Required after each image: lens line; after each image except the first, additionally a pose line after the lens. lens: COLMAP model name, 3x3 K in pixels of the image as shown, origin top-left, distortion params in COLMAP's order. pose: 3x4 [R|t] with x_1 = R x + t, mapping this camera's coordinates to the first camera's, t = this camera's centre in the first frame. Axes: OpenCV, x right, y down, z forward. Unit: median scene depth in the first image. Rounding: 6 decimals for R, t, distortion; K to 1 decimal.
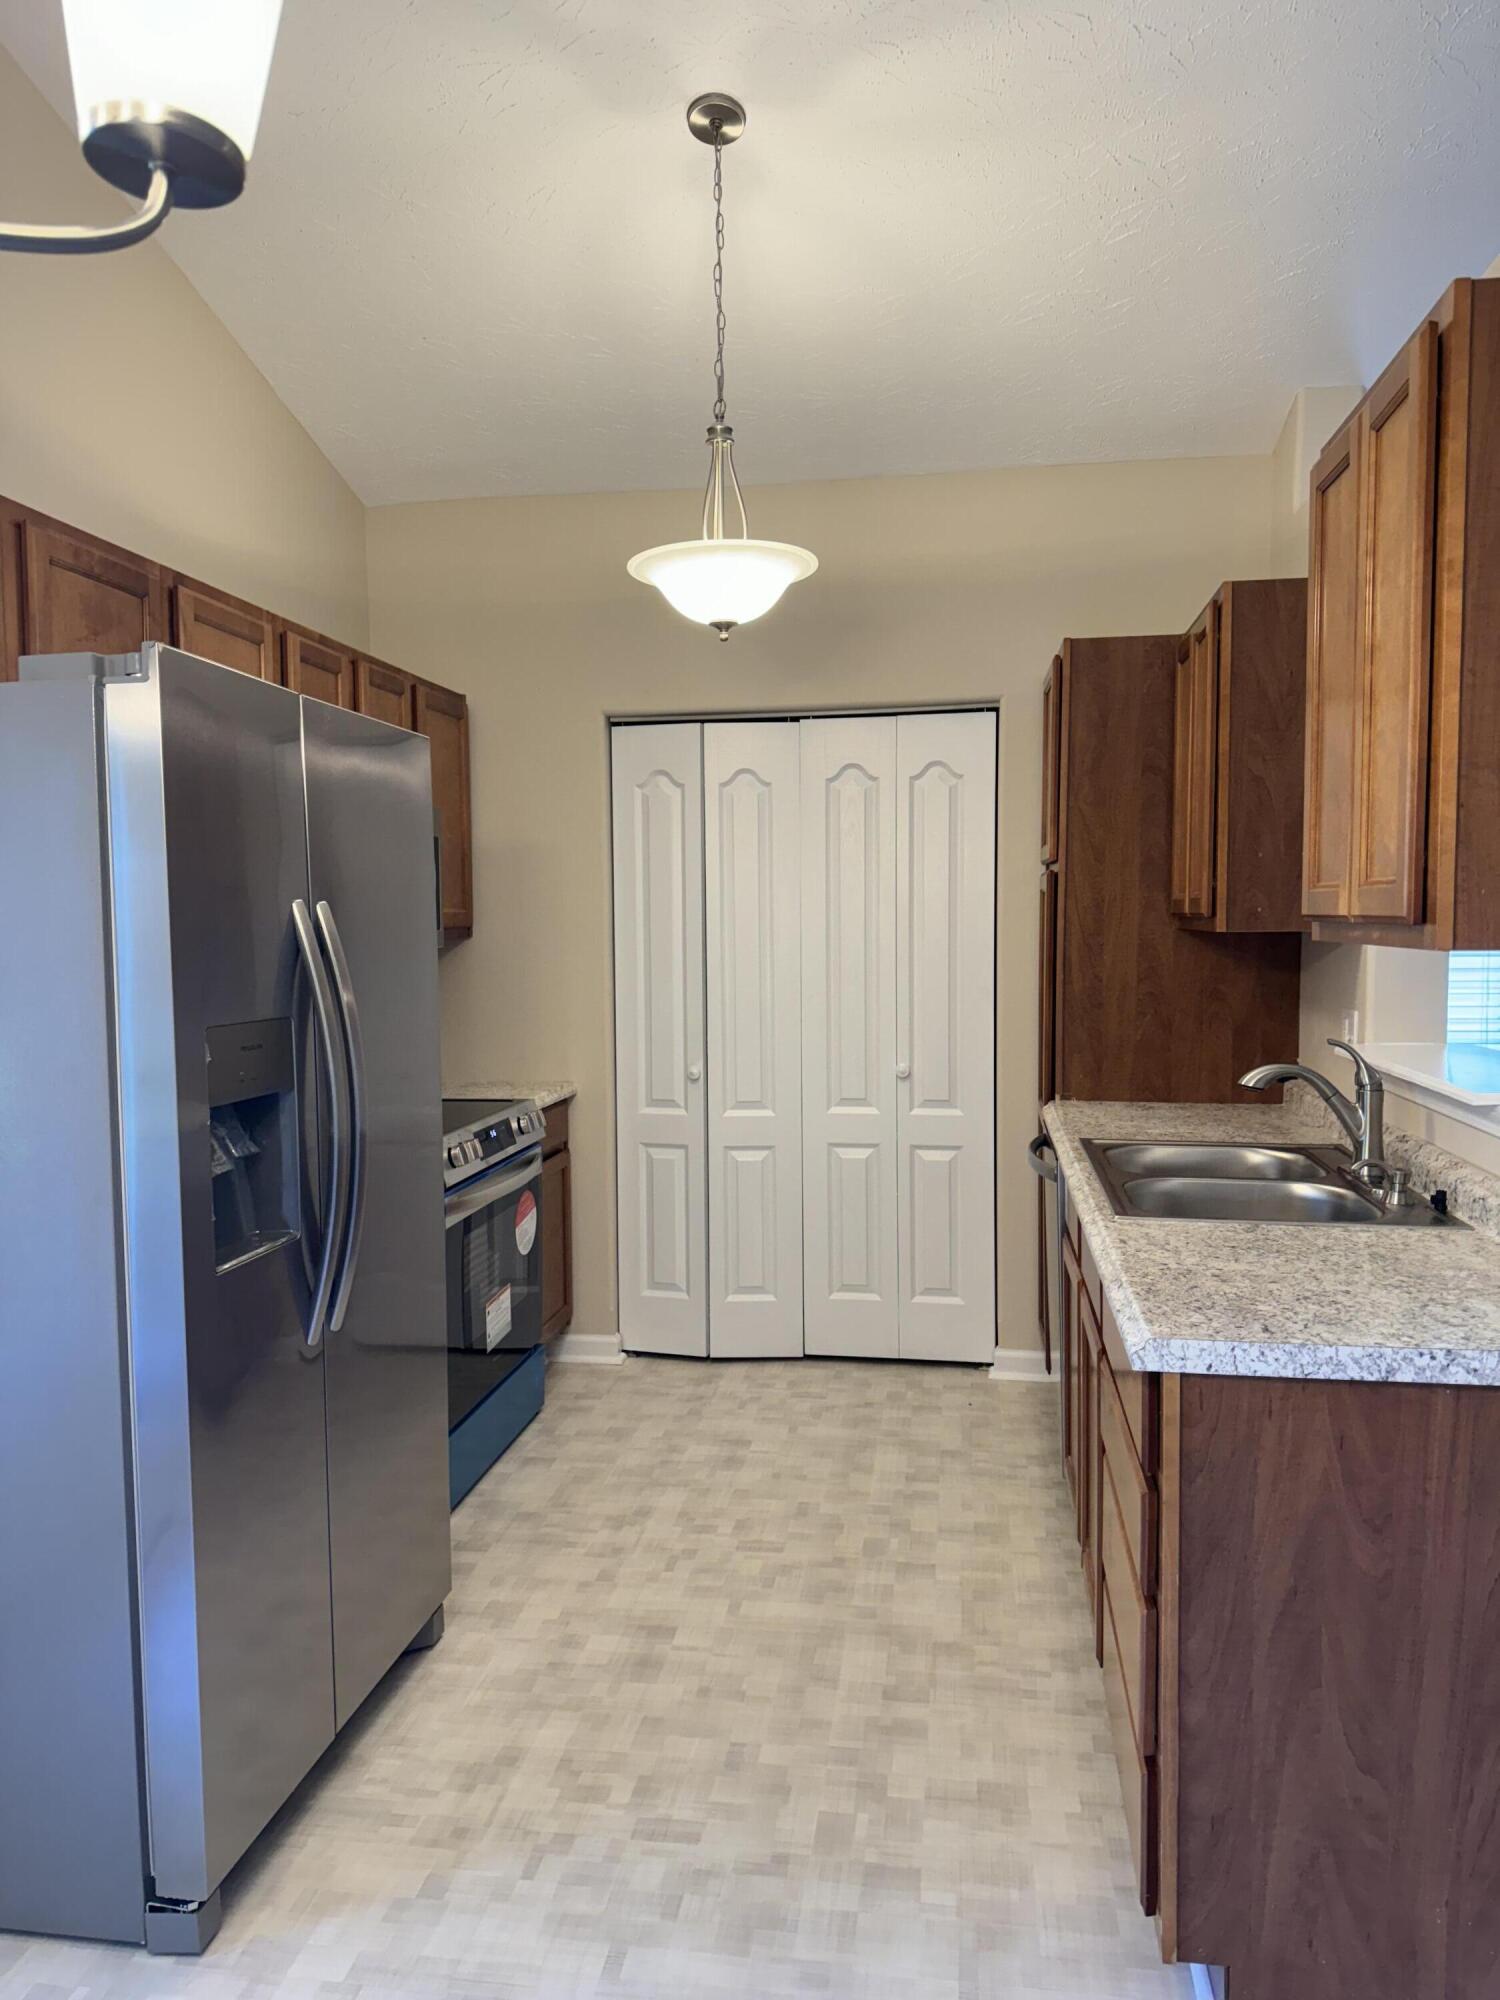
lens RADIAL K [[1403.9, 0, 750.0], [0, 1403.9, 1000.0], [0, 0, 1]] dist [0.099212, -0.145717]
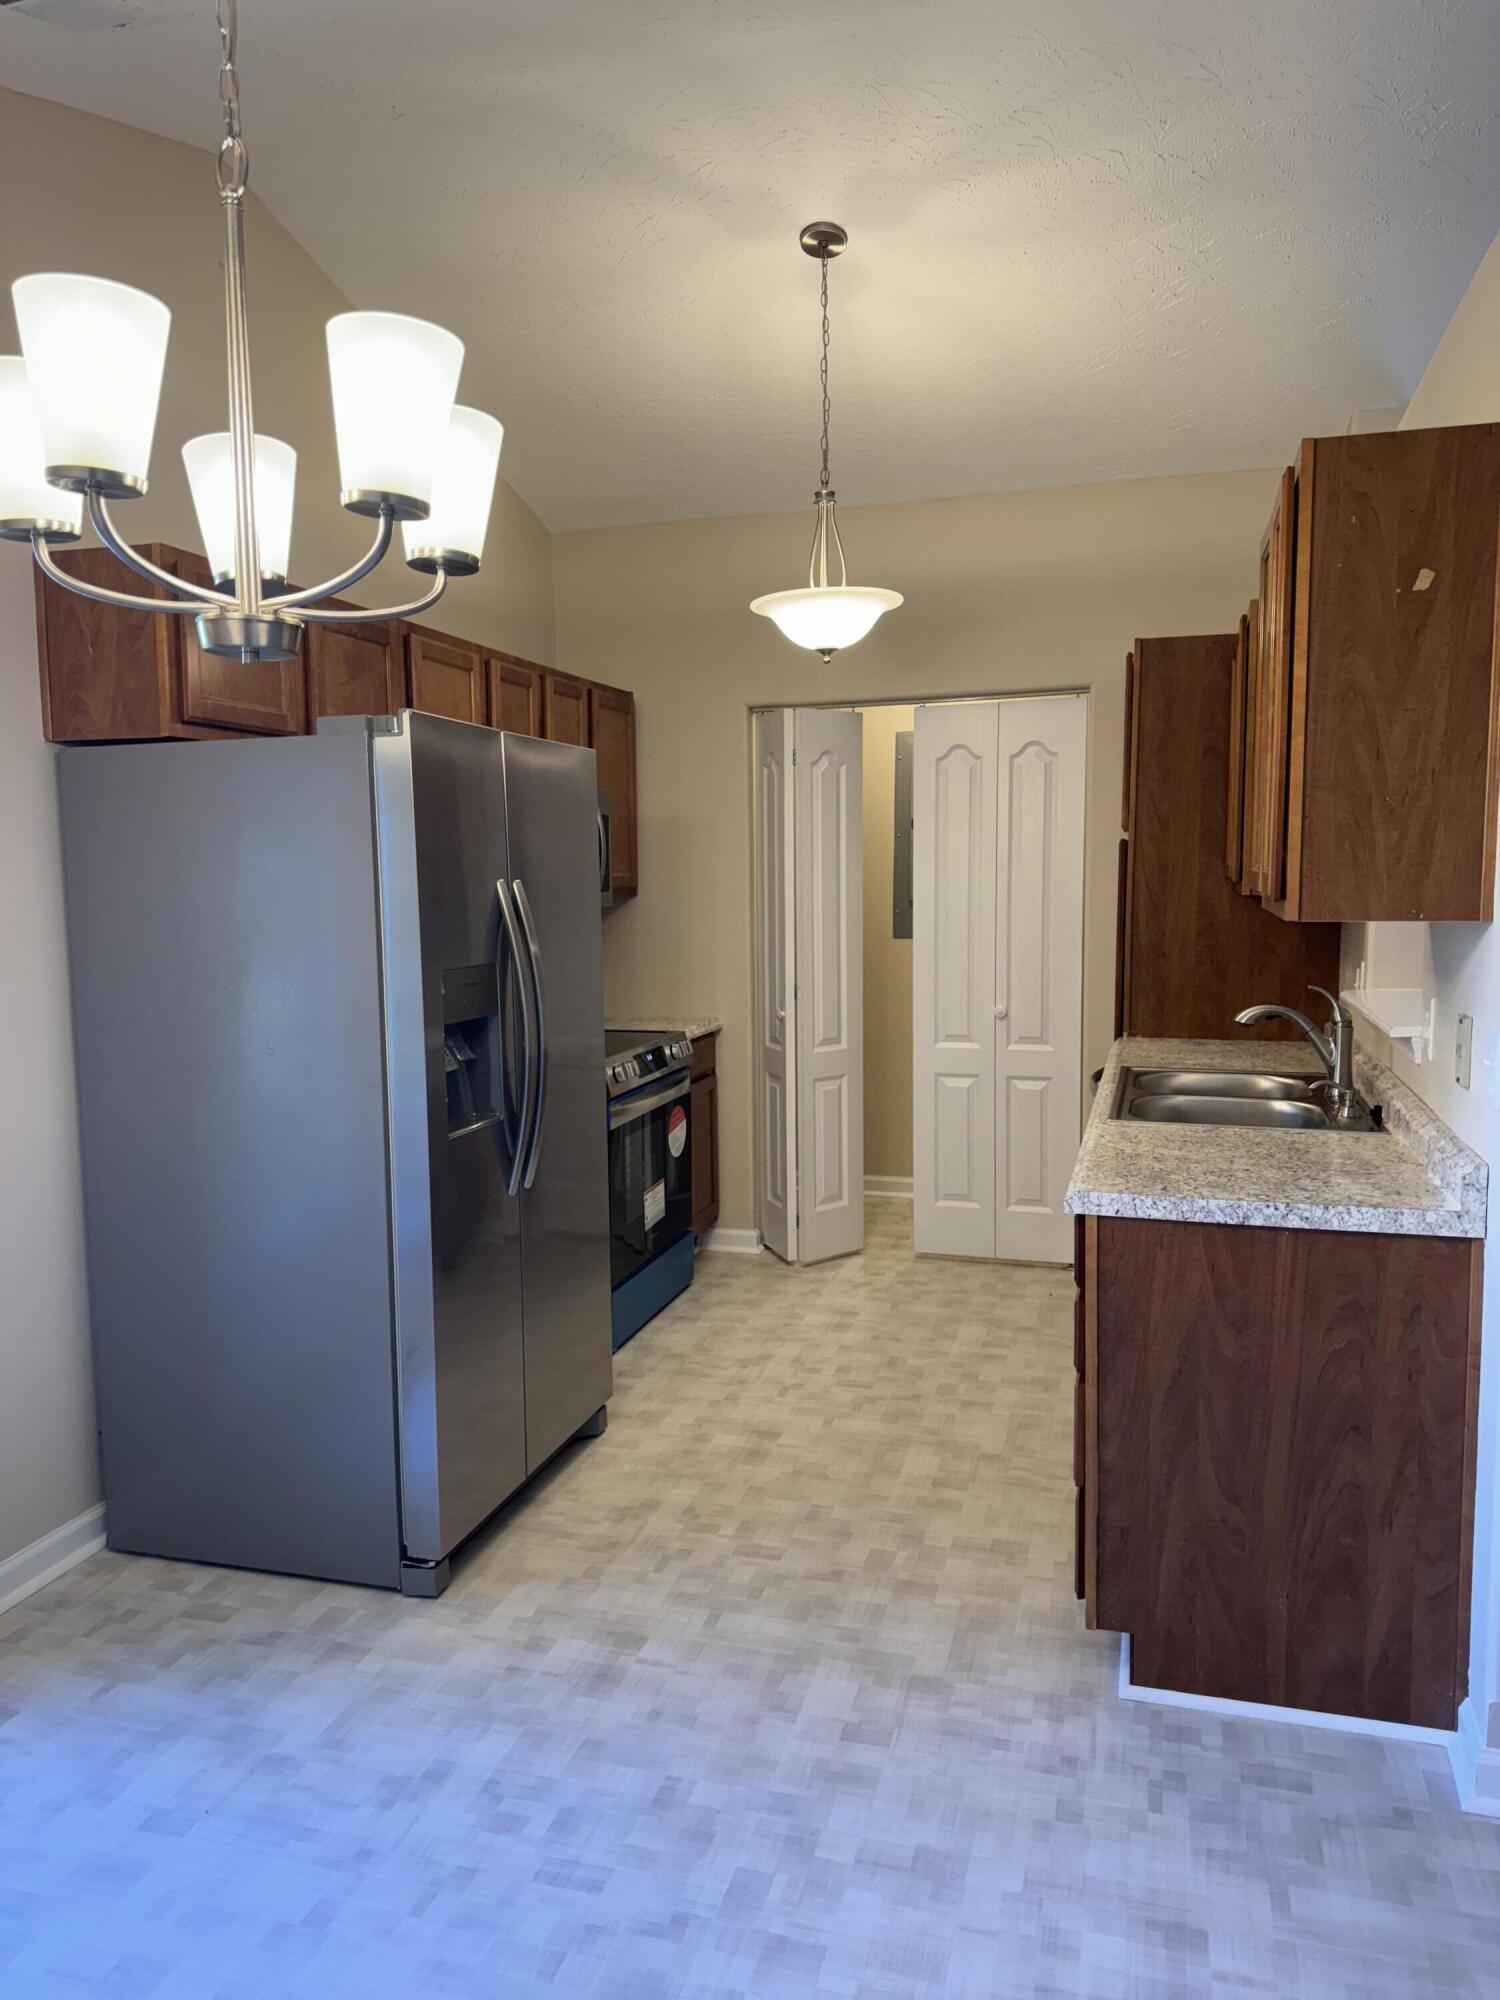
lens RADIAL K [[1419.5, 0, 743.1], [0, 1419.5, 990.2], [0, 0, 1]] dist [0.117695, -0.164152]
pose [[0.990698, 0.009017, -0.135779, 0.086825], [-0.004633, 0.999459, 0.032570, -0.006107], [0.135999, -0.031638, 0.990204, -0.285626]]
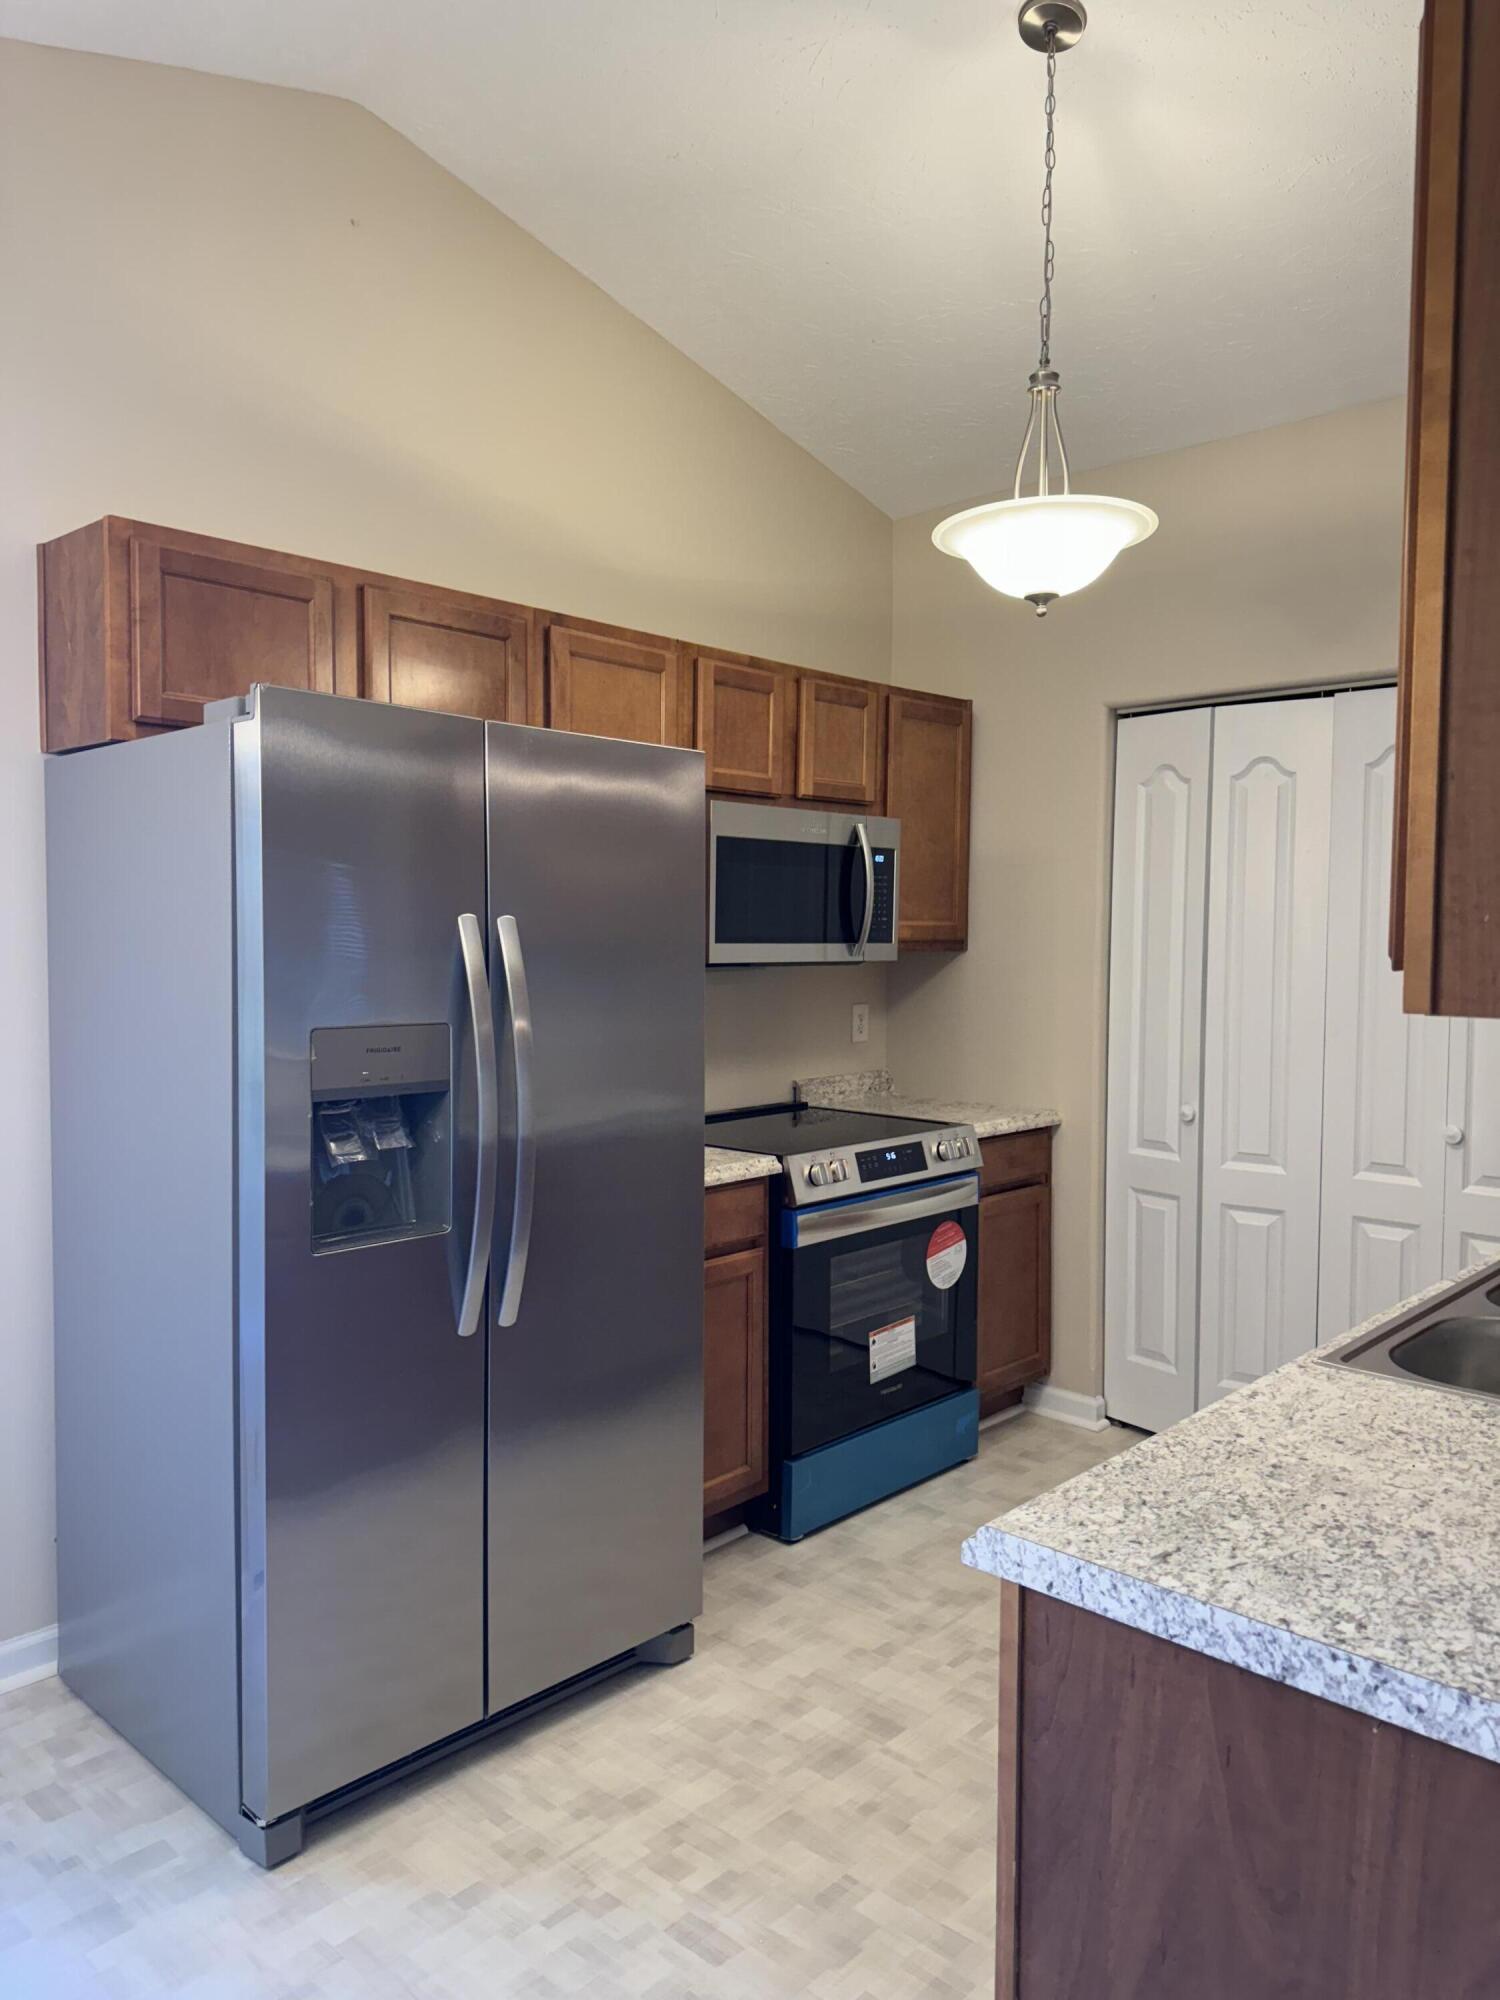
lens RADIAL K [[1410.0, 0, 751.5], [0, 1410.0, 996.0], [0, 0, 1]] dist [0.053327, -0.063293]
pose [[0.820006, 0.039026, -0.571023, 0.359489], [-0.044740, 0.998991, 0.004027, -0.018009], [0.570603, 0.022245, 0.820924, 0.201148]]
